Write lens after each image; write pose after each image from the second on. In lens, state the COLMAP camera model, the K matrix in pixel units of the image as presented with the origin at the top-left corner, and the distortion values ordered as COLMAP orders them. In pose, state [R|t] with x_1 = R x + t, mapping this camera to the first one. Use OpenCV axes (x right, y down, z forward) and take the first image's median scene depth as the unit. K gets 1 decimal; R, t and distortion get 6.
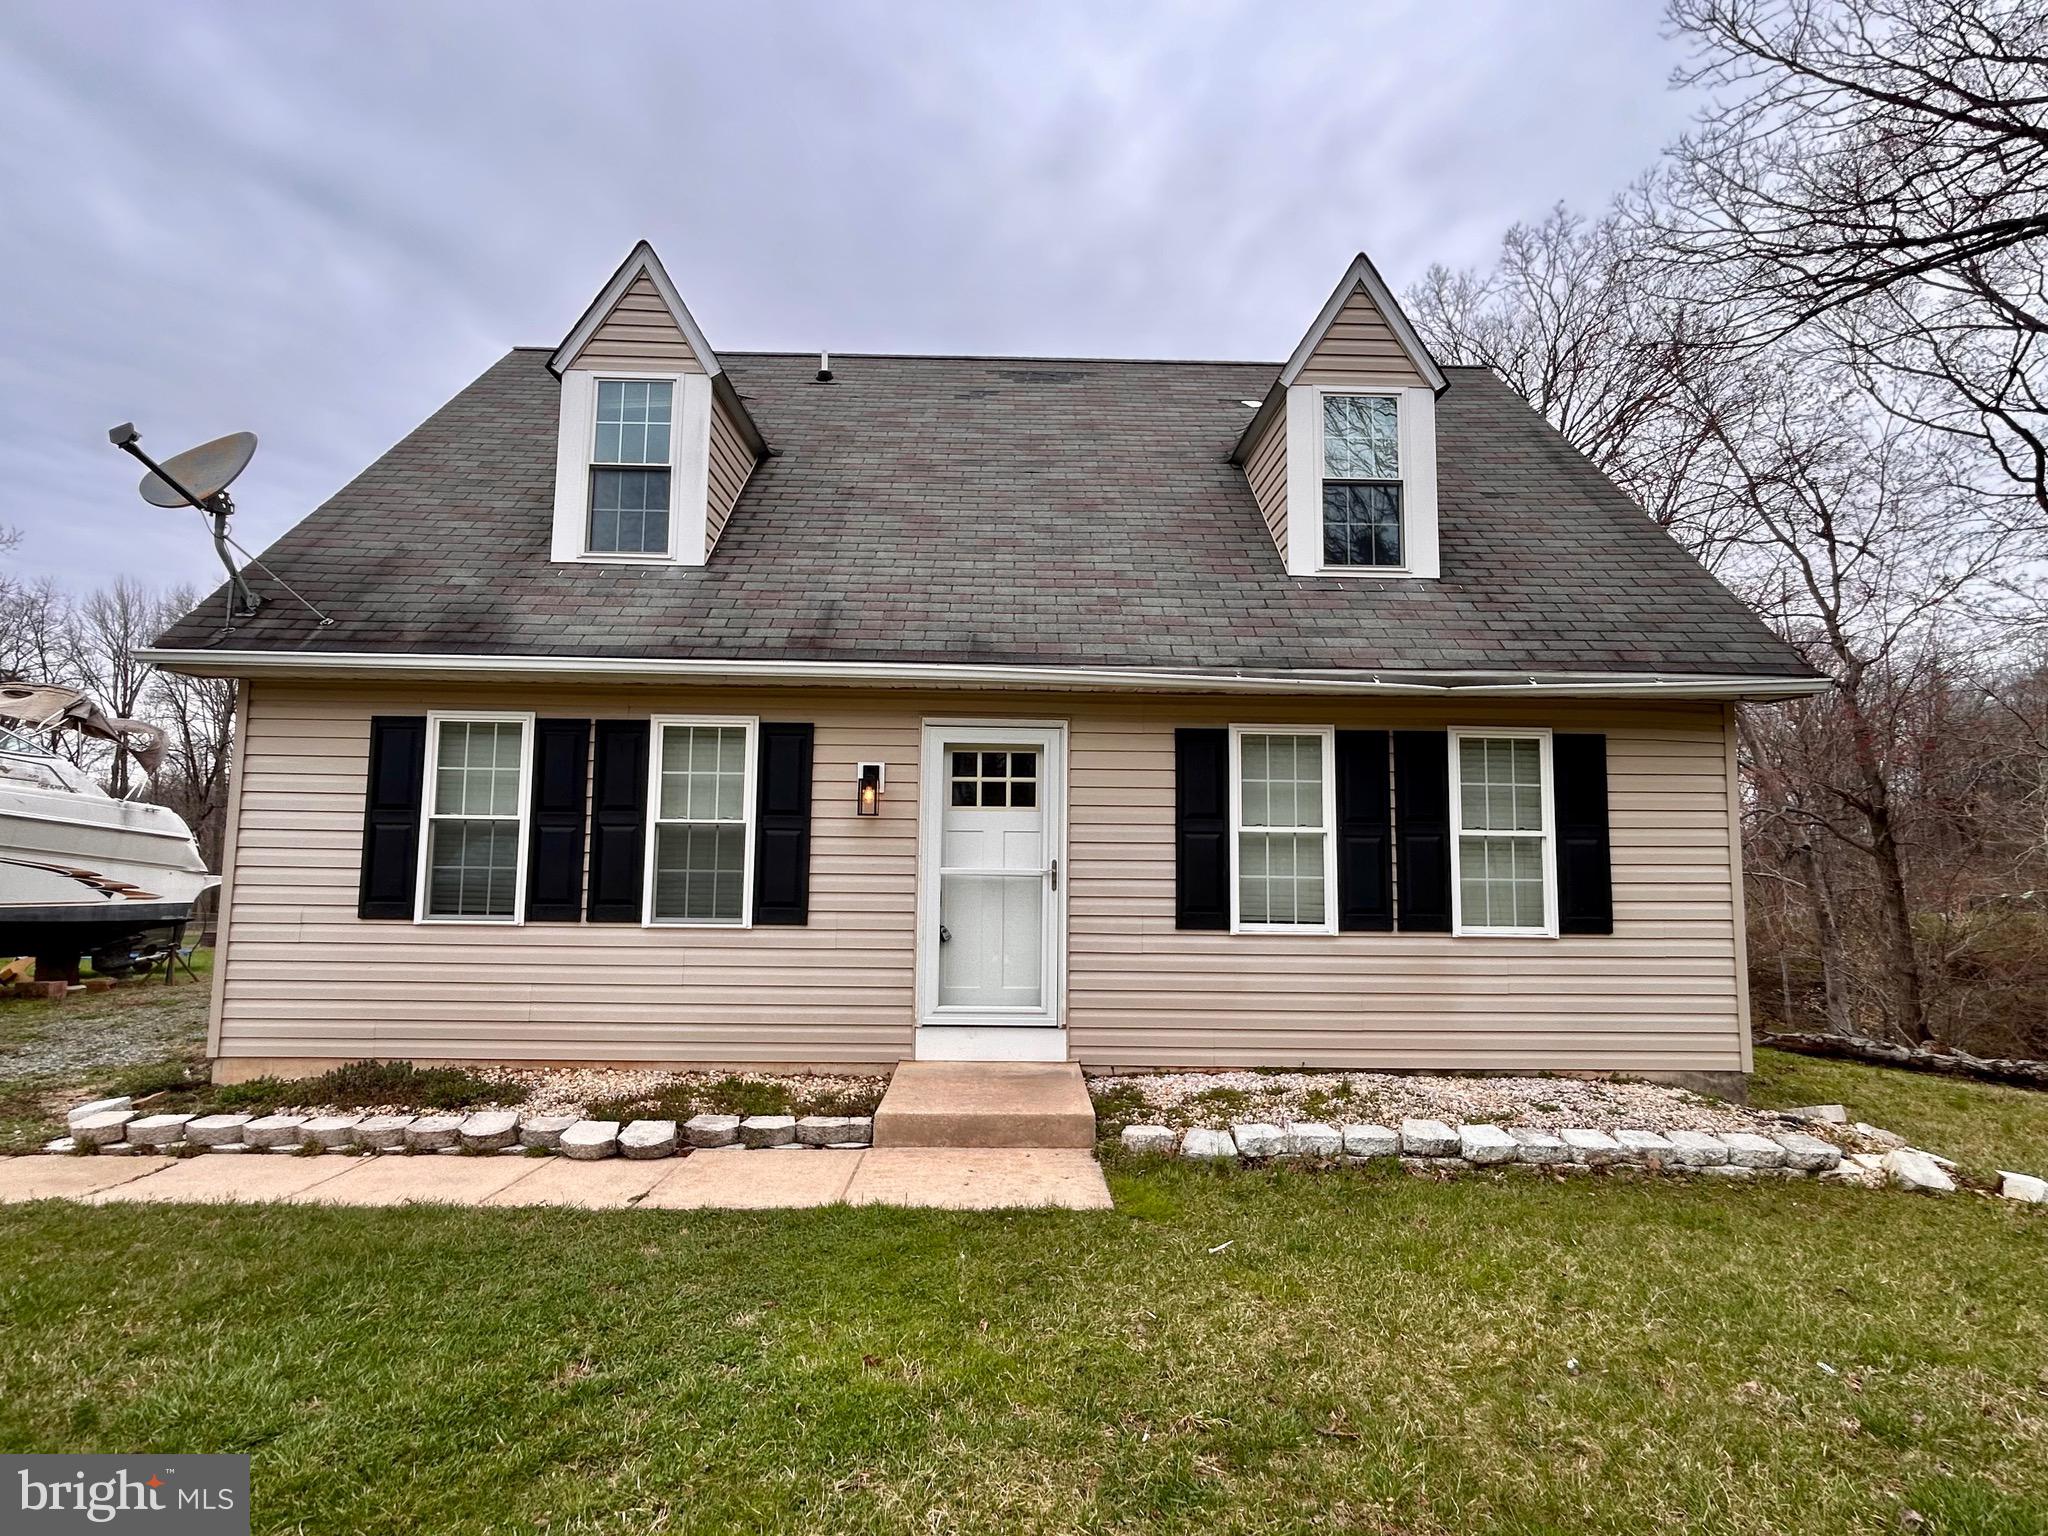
lens RADIAL K [[972.5, 0, 1021.2], [0, 972.5, 771.2], [0, 0, 1]] dist [-0.008689, 0.006316]
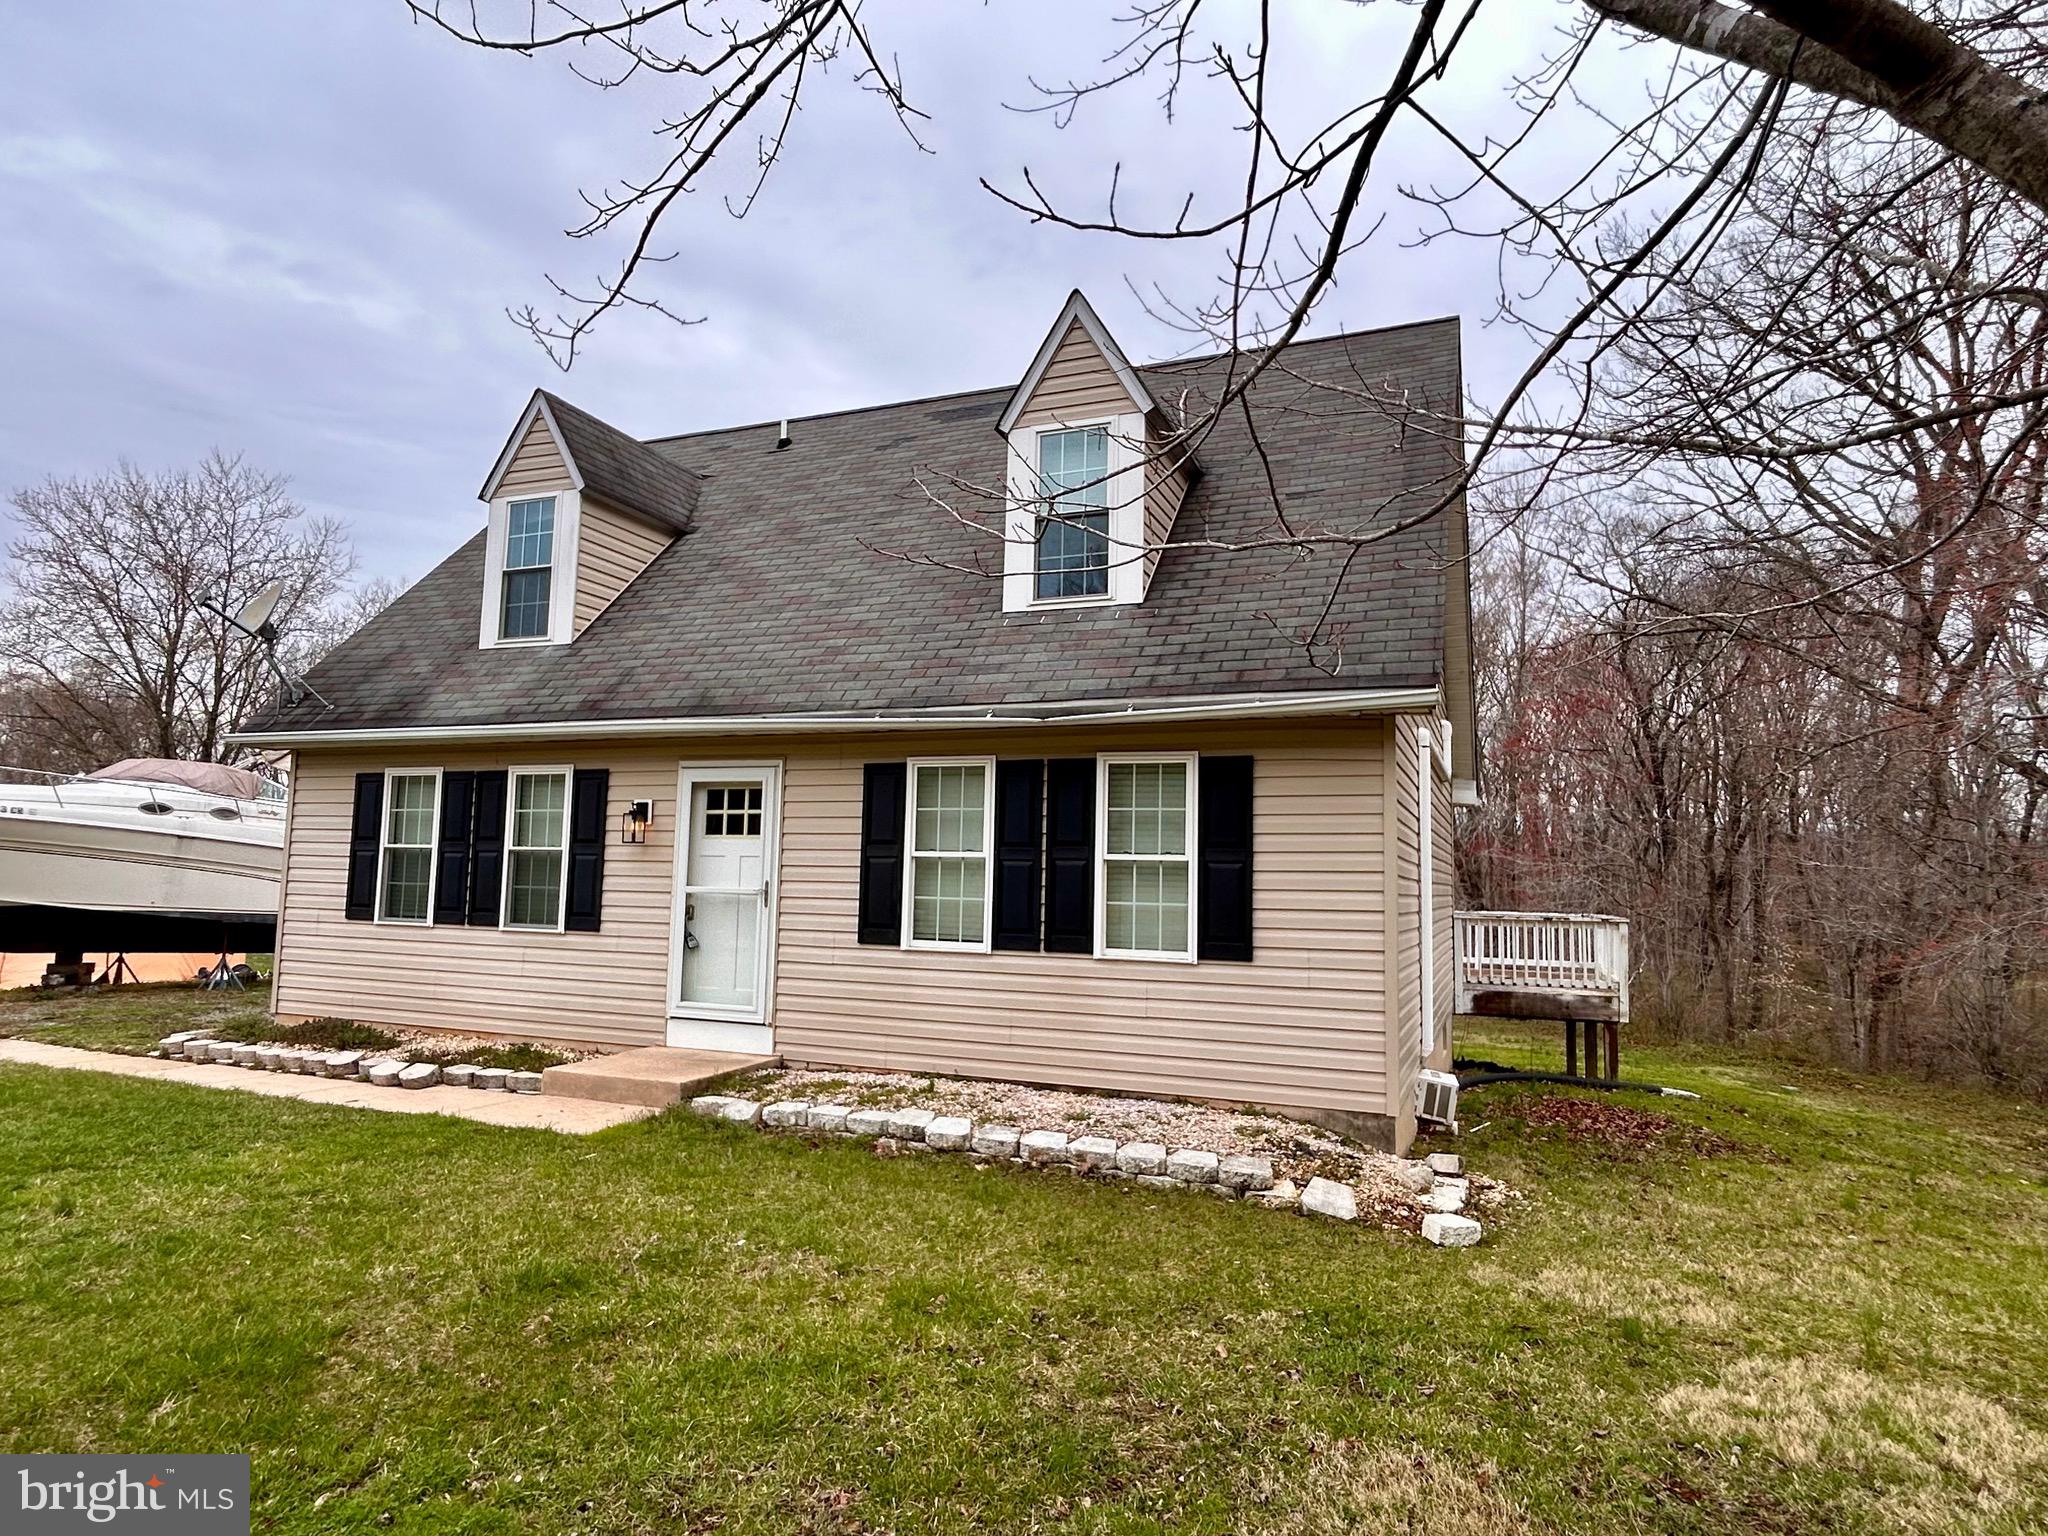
lens RADIAL K [[1179.4, 0, 1021.8], [0, 1179.4, 770.5], [0, 0, 1]] dist [-0.006362, 0.002247]
pose [[0.919346, -0.029601, -0.392334, 0.869646], [0.022397, 0.999486, -0.022927, -0.001181], [0.392811, 0.012291, 0.919537, -0.176580]]
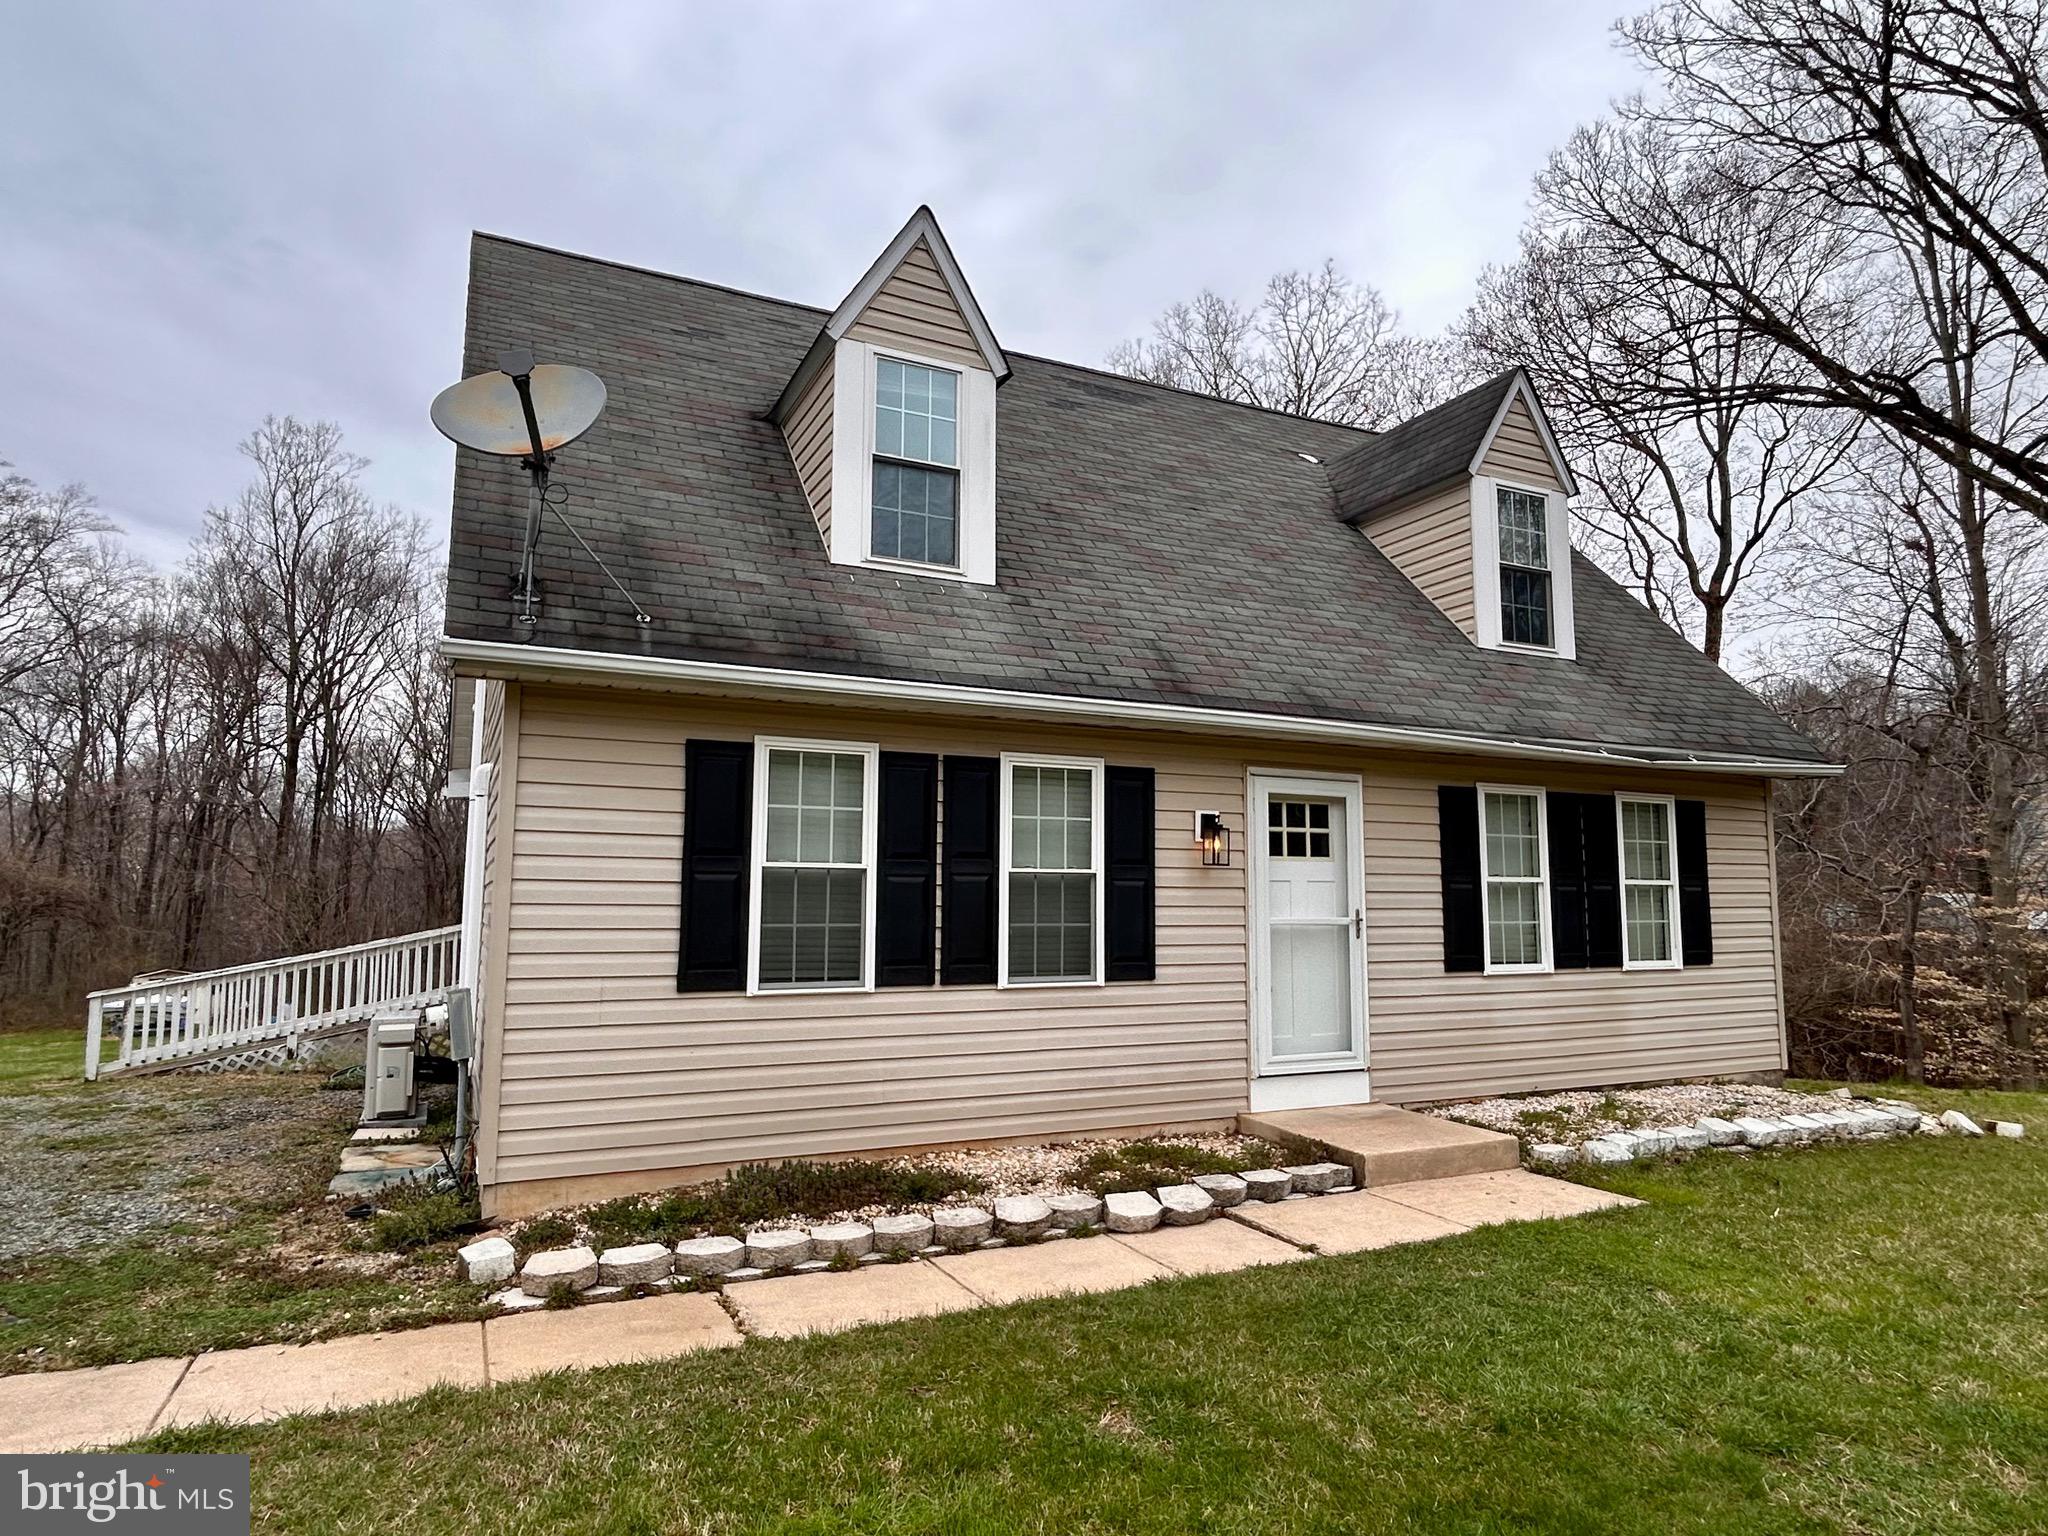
lens RADIAL K [[1179.4, 0, 1016.0], [0, 1179.4, 768.8], [0, 0, 1]] dist [-0.006362, 0.002247]
pose [[0.911883, 0.038044, 0.408684, -0.821114], [-0.029710, 0.999201, -0.026723, -0.014089], [-0.409374, 0.012226, 0.912285, -0.004537]]
